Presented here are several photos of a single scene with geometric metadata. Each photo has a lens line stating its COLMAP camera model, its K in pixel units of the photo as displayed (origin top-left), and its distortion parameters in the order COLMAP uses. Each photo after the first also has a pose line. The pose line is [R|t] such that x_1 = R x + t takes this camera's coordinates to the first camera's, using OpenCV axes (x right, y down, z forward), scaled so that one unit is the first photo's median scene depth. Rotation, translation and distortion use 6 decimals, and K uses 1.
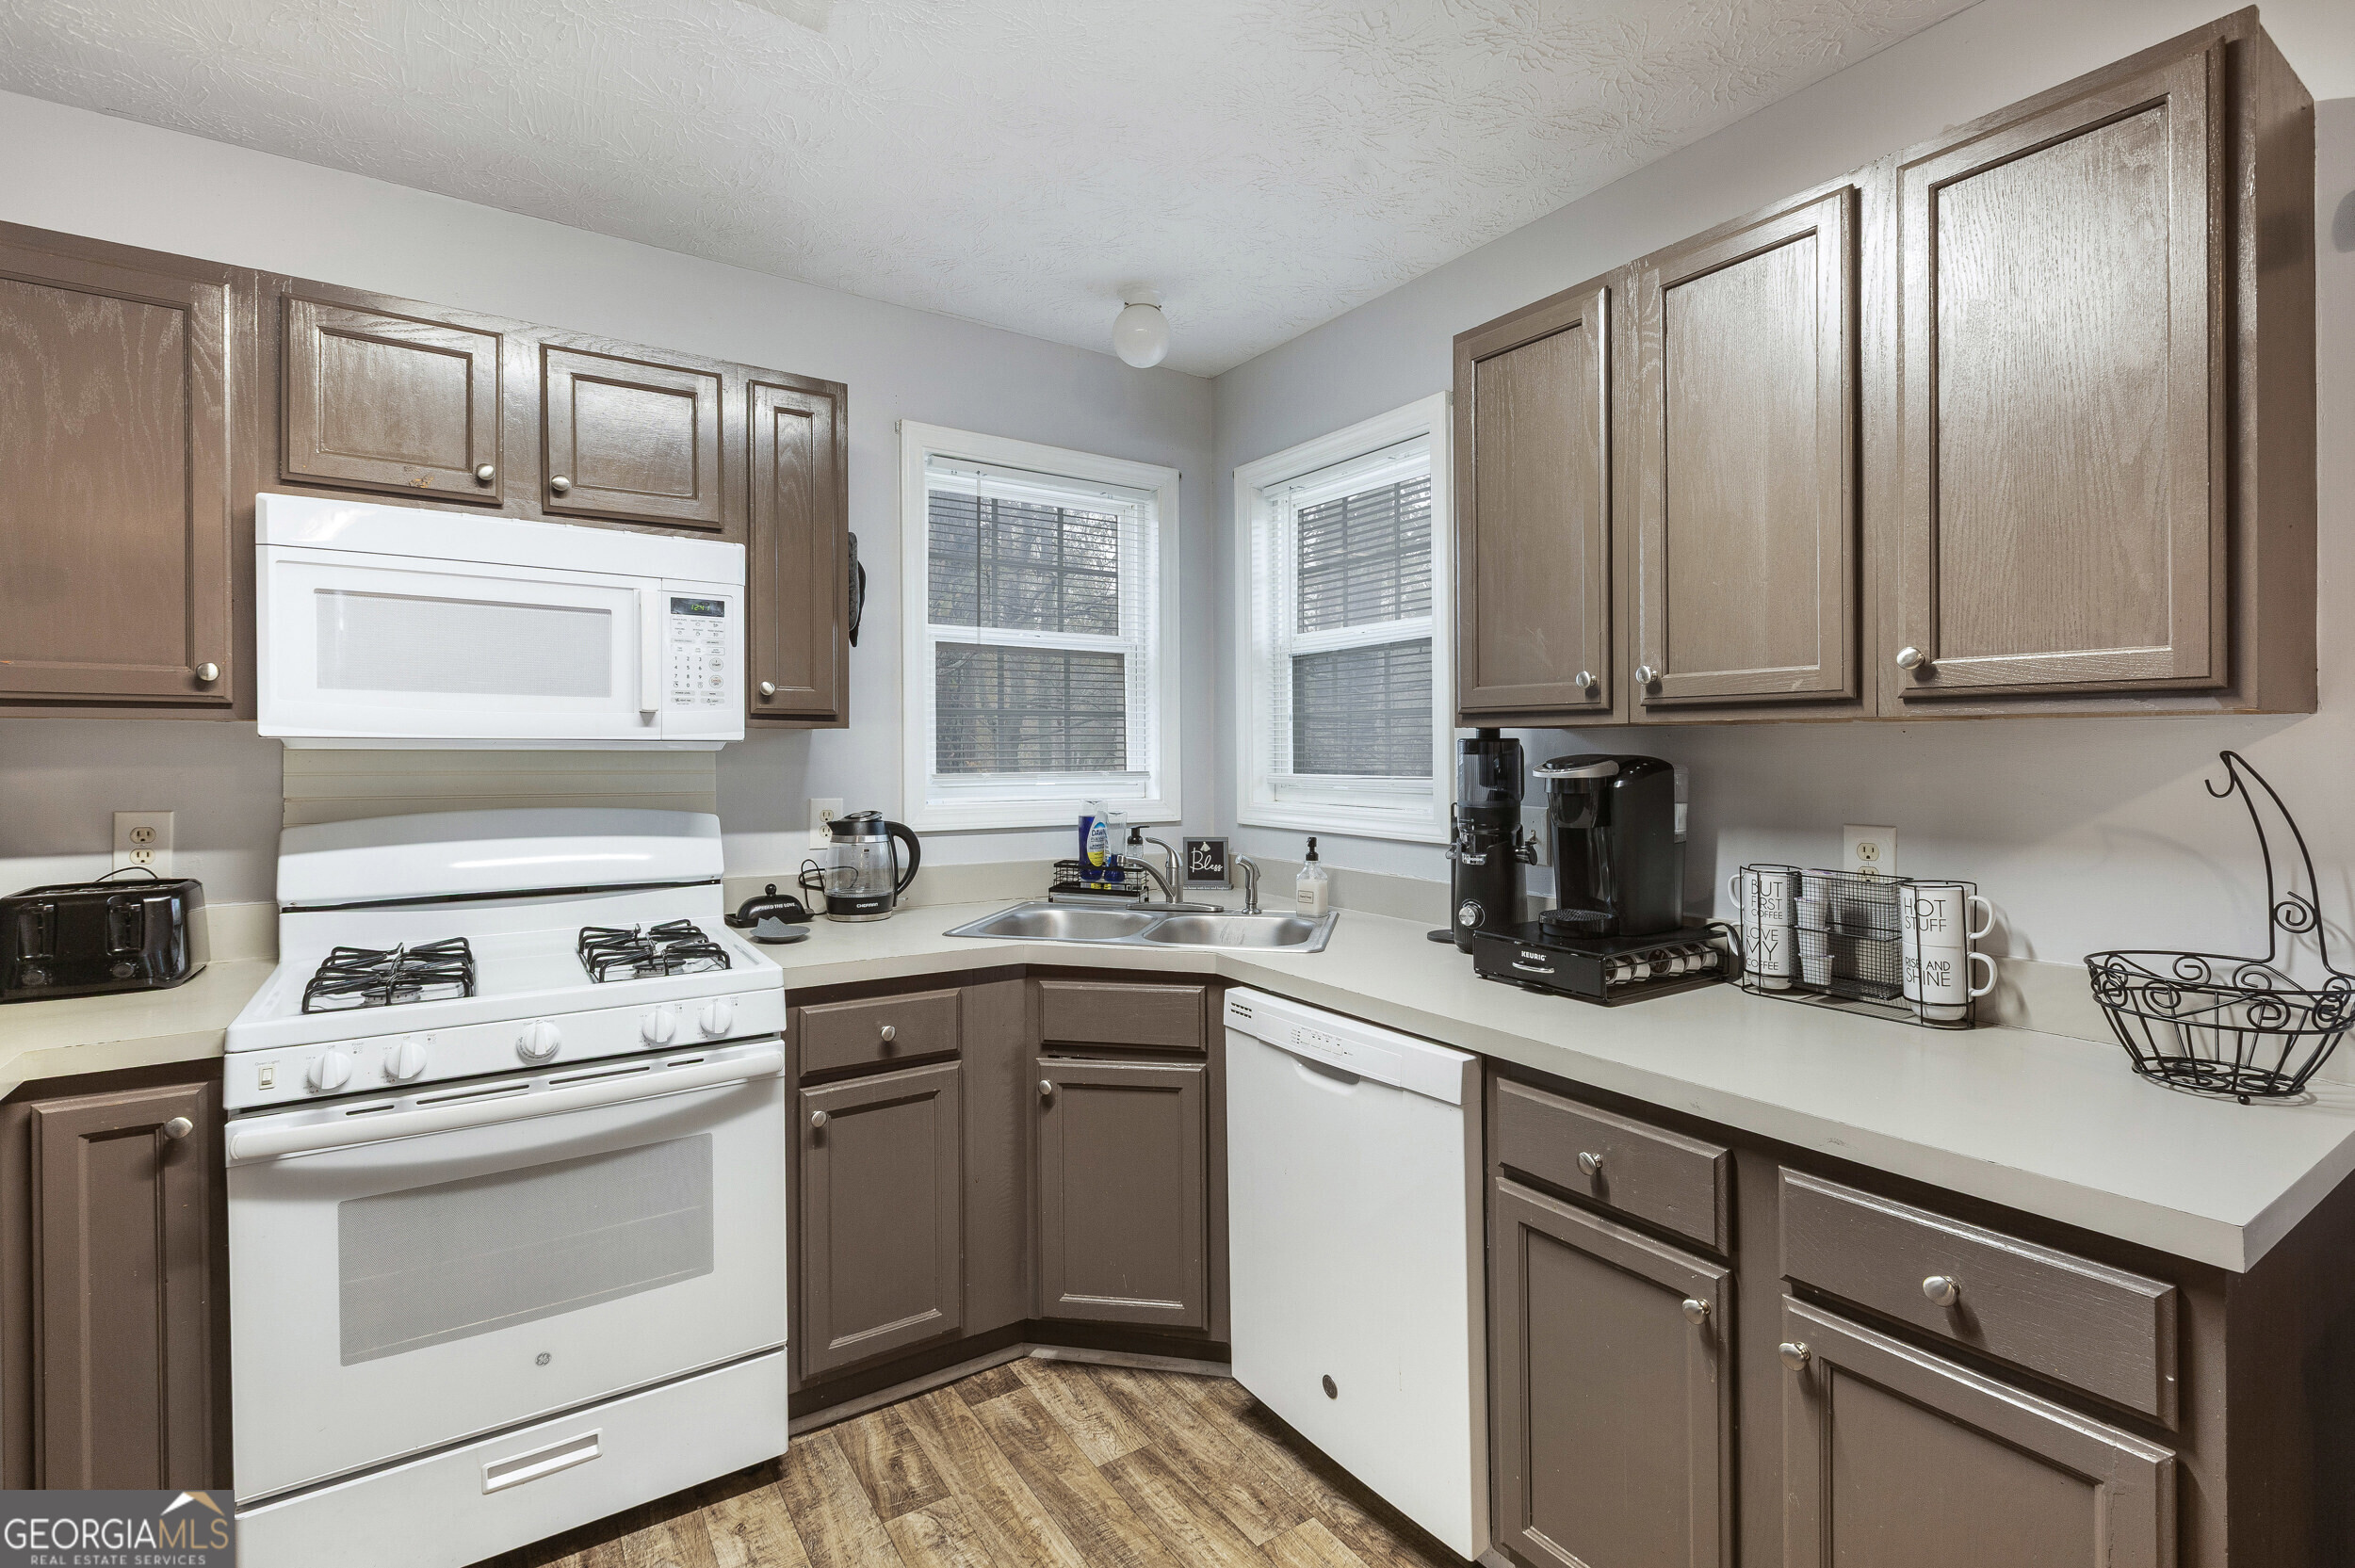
lens RADIAL K [[1095.7, 0, 1222.9], [0, 1095.7, 756.3], [0, 0, 1]] dist [0.001328, 0.000436]
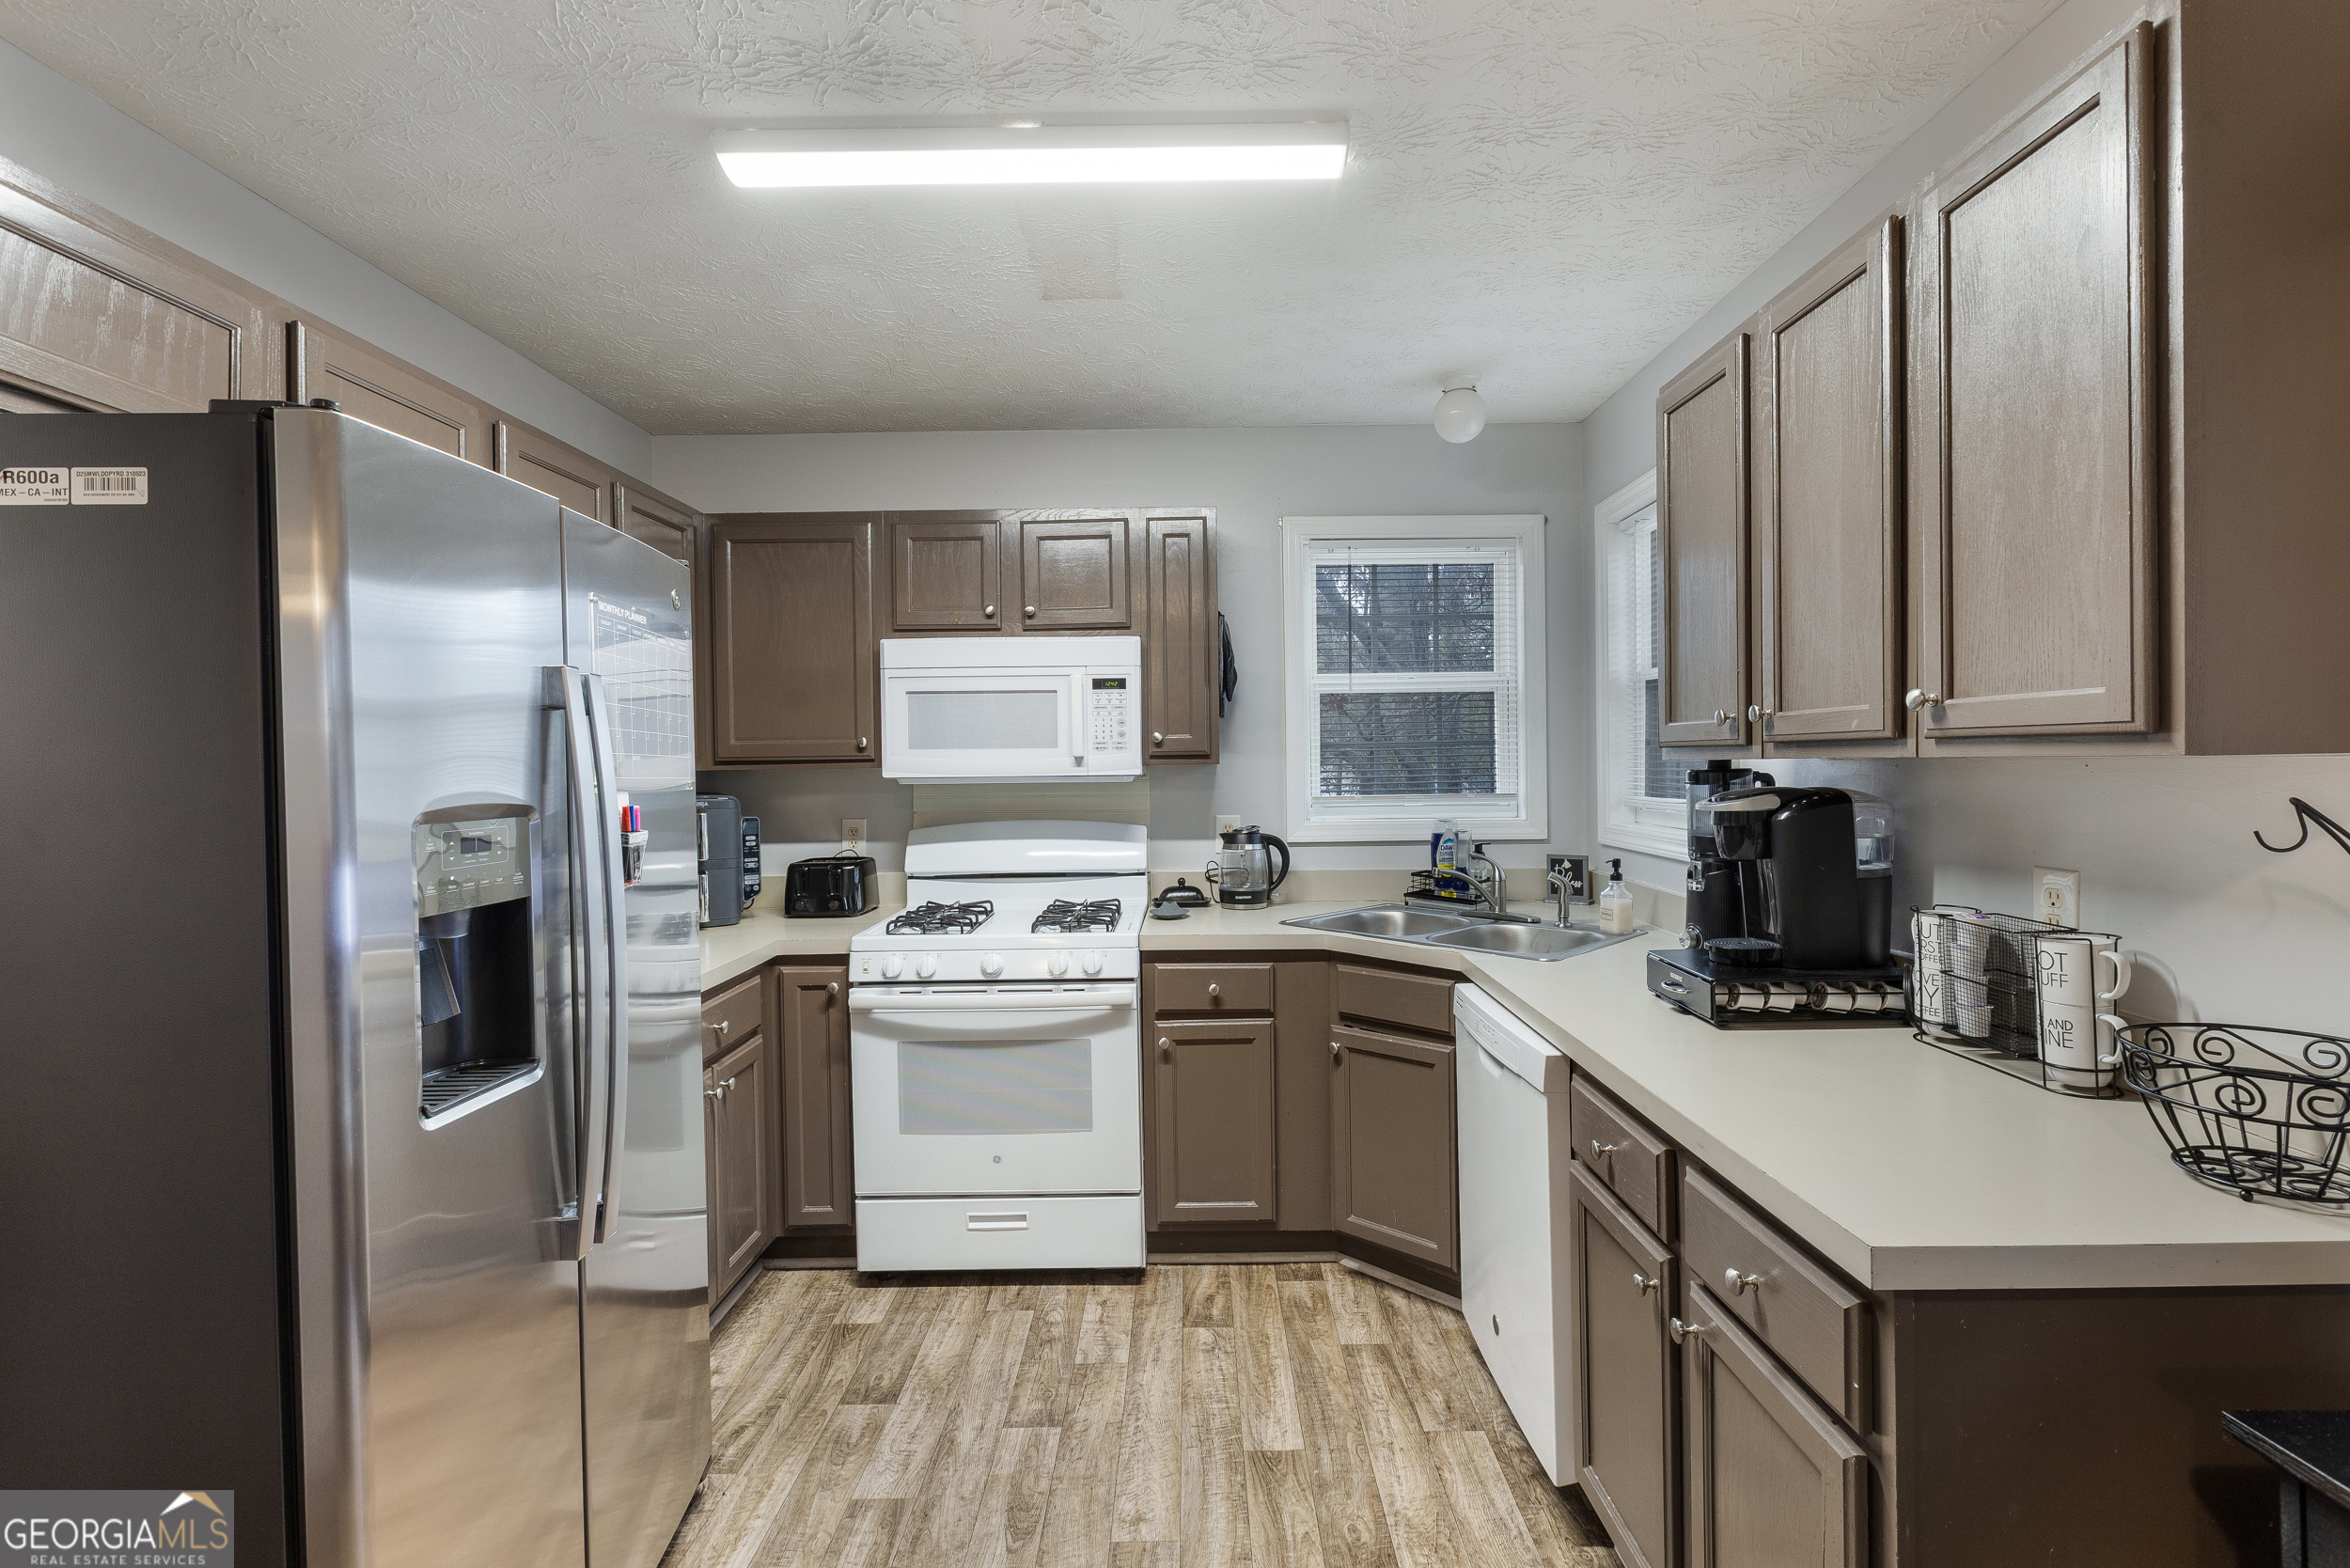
lens RADIAL K [[1078.8, 0, 1183.8], [0, 1078.8, 775.4], [0, 0, 1]] dist [-0.002013, 0.000994]
pose [[0.816568, -0.005749, -0.577221, 0.458993], [0.011856, 0.999906, 0.006814, -0.025244], [0.577128, -0.012408, 0.816559, -0.122151]]
